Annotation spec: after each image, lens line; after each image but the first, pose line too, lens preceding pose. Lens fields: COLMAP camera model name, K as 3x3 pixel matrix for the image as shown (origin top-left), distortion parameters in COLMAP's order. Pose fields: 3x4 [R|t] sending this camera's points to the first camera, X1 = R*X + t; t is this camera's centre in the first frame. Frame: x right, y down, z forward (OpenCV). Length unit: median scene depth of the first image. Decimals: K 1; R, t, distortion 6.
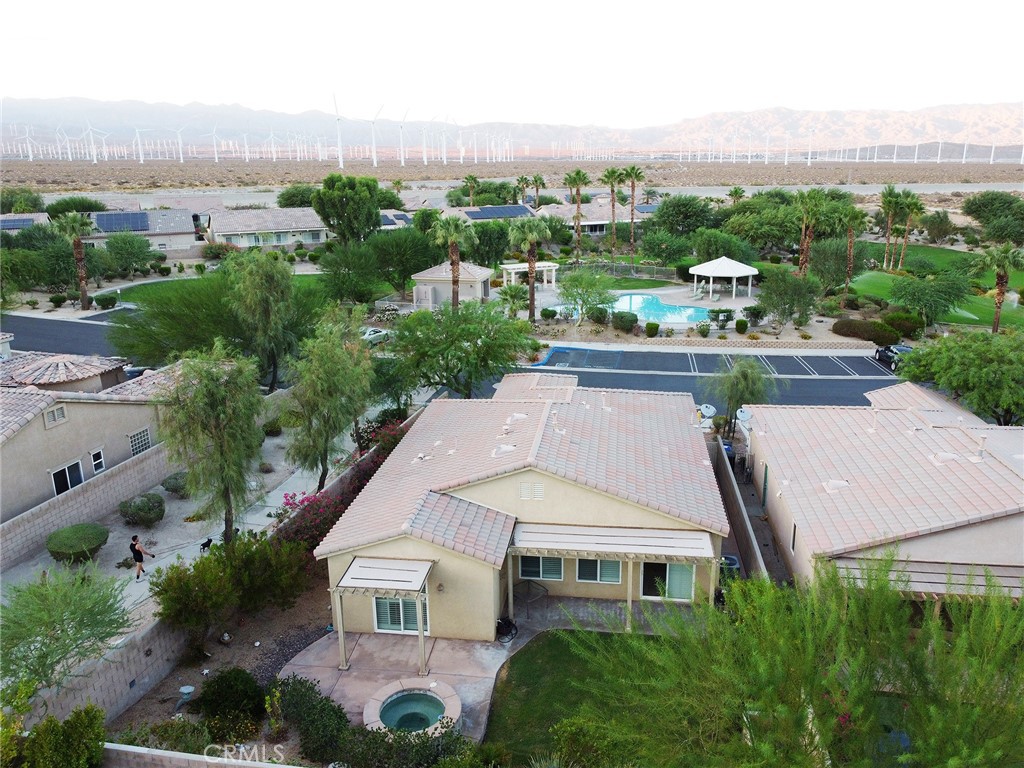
lens RADIAL K [[778.9, 0, 516.3], [0, 778.9, 385.7], [0, 0, 1]] dist [-0.001202, -0.003040]
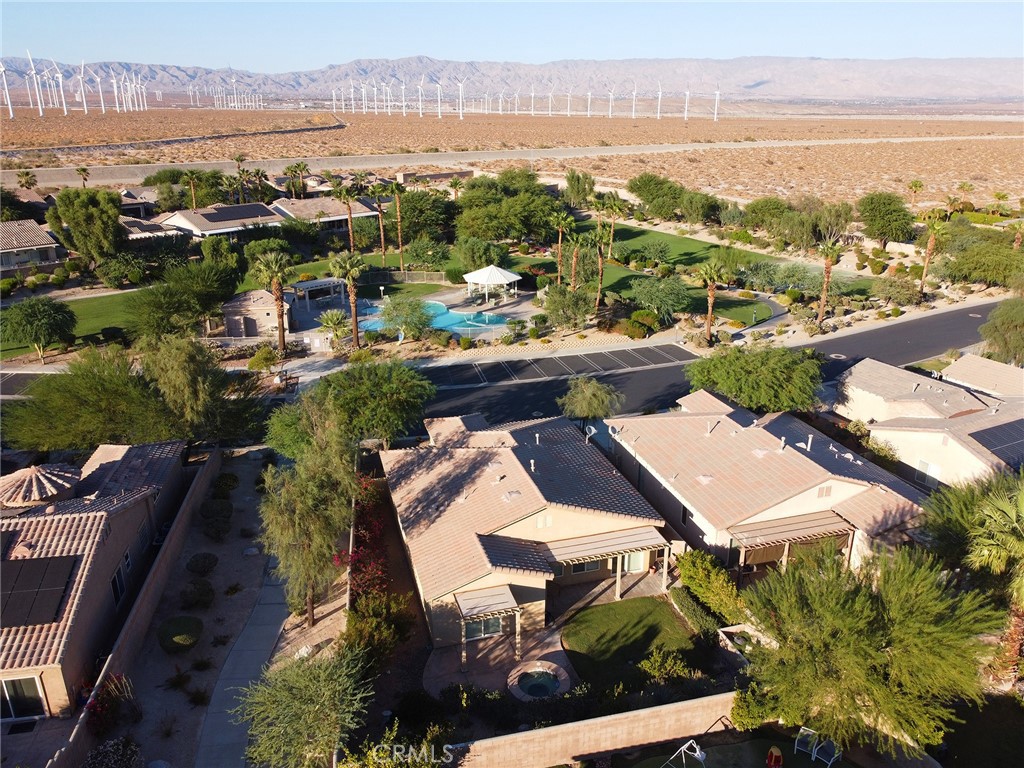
lens RADIAL K [[778.9, 0, 518.6], [0, 778.9, 384.9], [0, 0, 1]] dist [-0.001202, -0.003040]
pose [[0.911385, -0.128516, 0.390974, -0.224772], [0.104985, 0.991163, 0.081077, -0.097130], [-0.397939, -0.032846, 0.916824, -0.125745]]
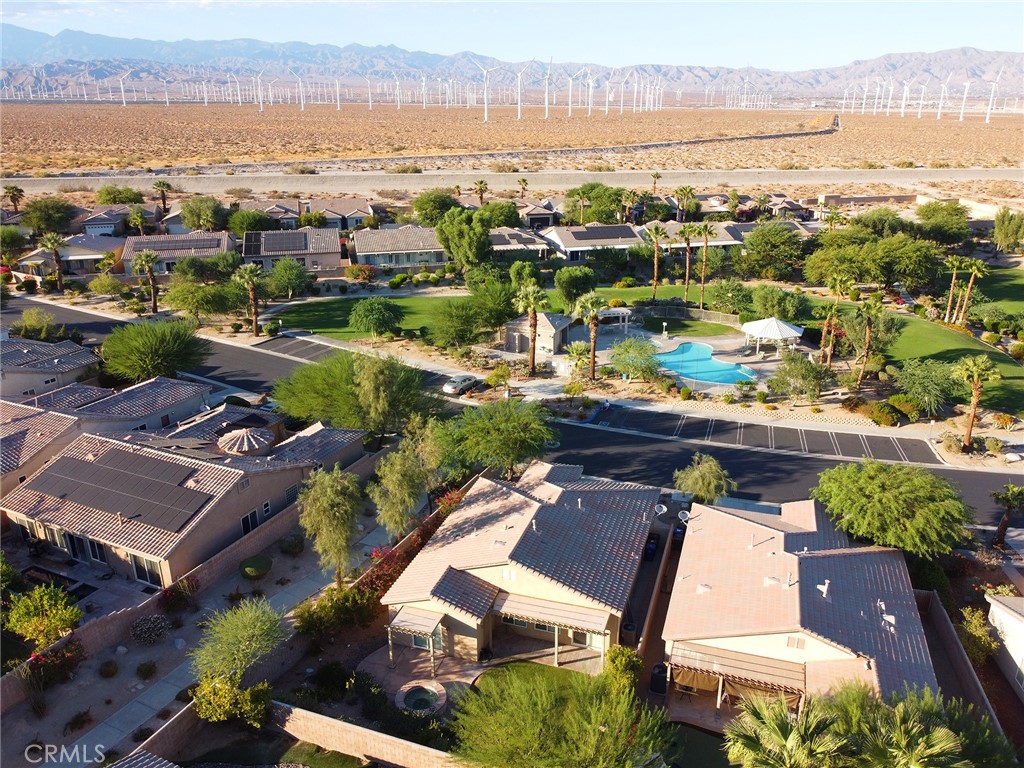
lens RADIAL K [[778.9, 0, 515.1], [0, 778.9, 382.8], [0, 0, 1]] dist [-0.001202, -0.003040]
pose [[0.983429, 0.068429, -0.167886, 0.114621], [-0.057875, 0.996075, 0.066977, -0.155897], [0.171810, -0.056151, 0.983529, -0.250063]]
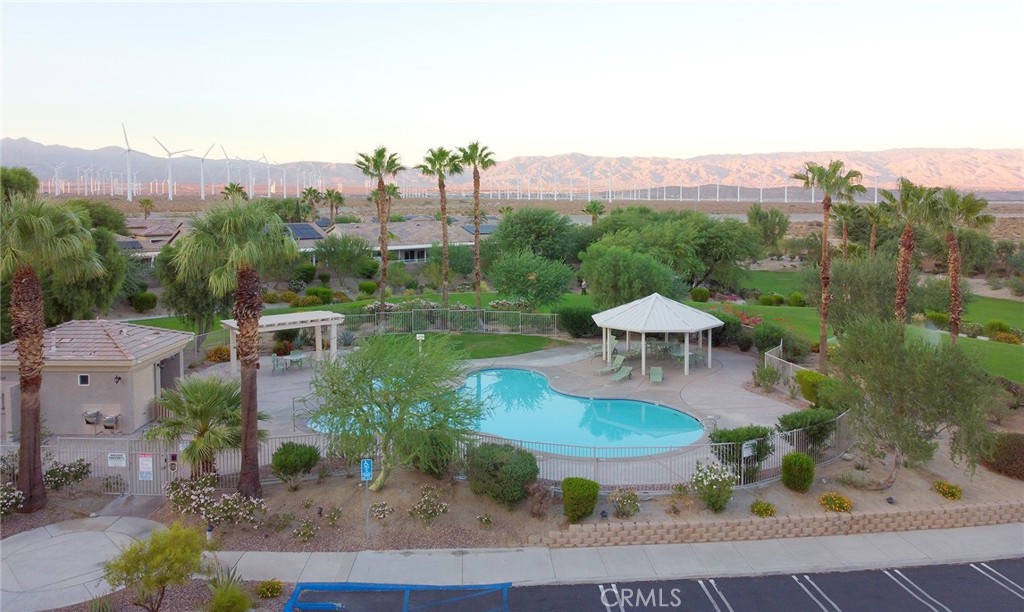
lens RADIAL K [[780.6, 0, 524.1], [0, 780.6, 222.6], [0, 0, 1]] dist [0.001279, -0.002519]
pose [[0.970359, 0.000337, 0.241666, 0.059890], [0.059703, 0.968668, -0.241076, -0.110905], [-0.234175, 0.248358, 0.939936, 0.627270]]
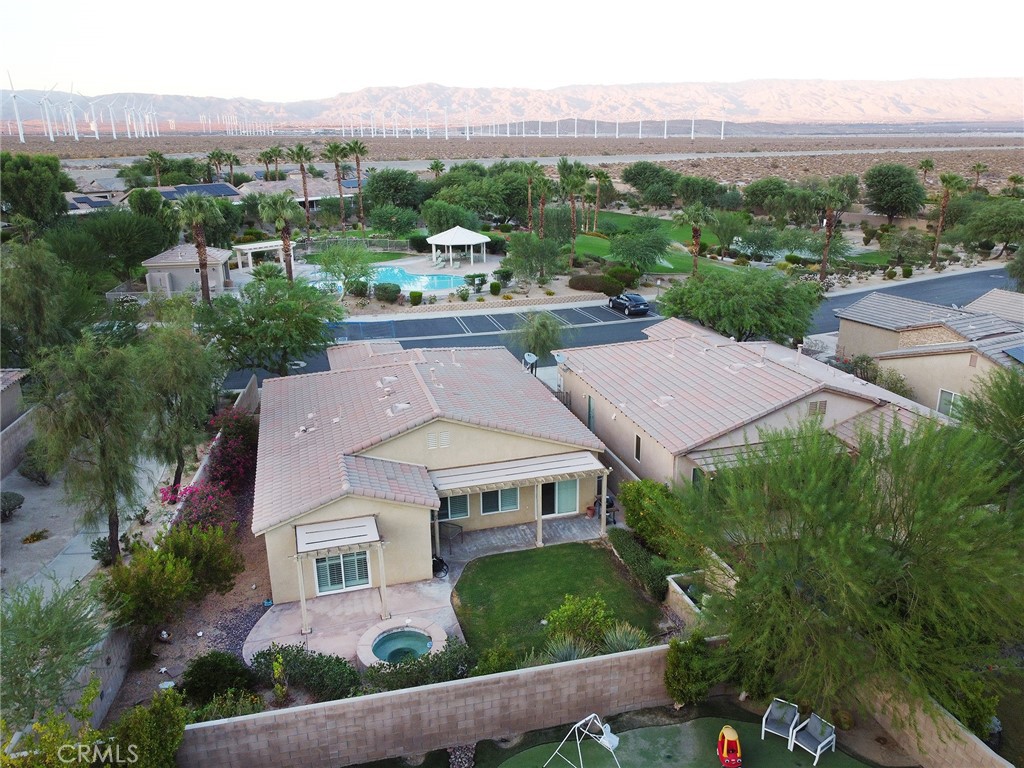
lens RADIAL K [[778.9, 0, 518.4], [0, 778.9, 384.8], [0, 0, 1]] dist [-0.001202, -0.003040]
pose [[0.915927, -0.123141, 0.381986, -0.114014], [0.112313, 0.992383, 0.050611, 0.006236], [-0.385309, -0.003454, 0.922781, -0.020716]]
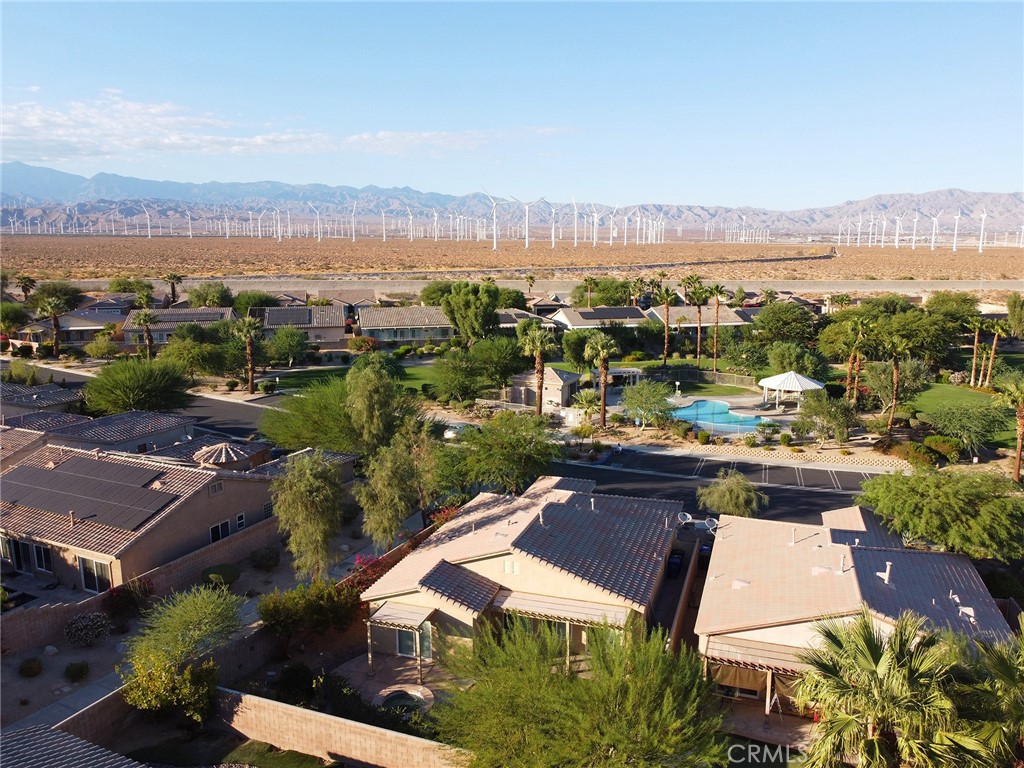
lens RADIAL K [[778.9, 0, 515.2], [0, 778.9, 384.6], [0, 0, 1]] dist [-0.001202, -0.003040]
pose [[0.981582, 0.044100, -0.185881, 0.111397], [-0.062151, 0.993778, -0.092428, -0.027068], [0.180648, 0.102278, 0.978215, -0.175289]]
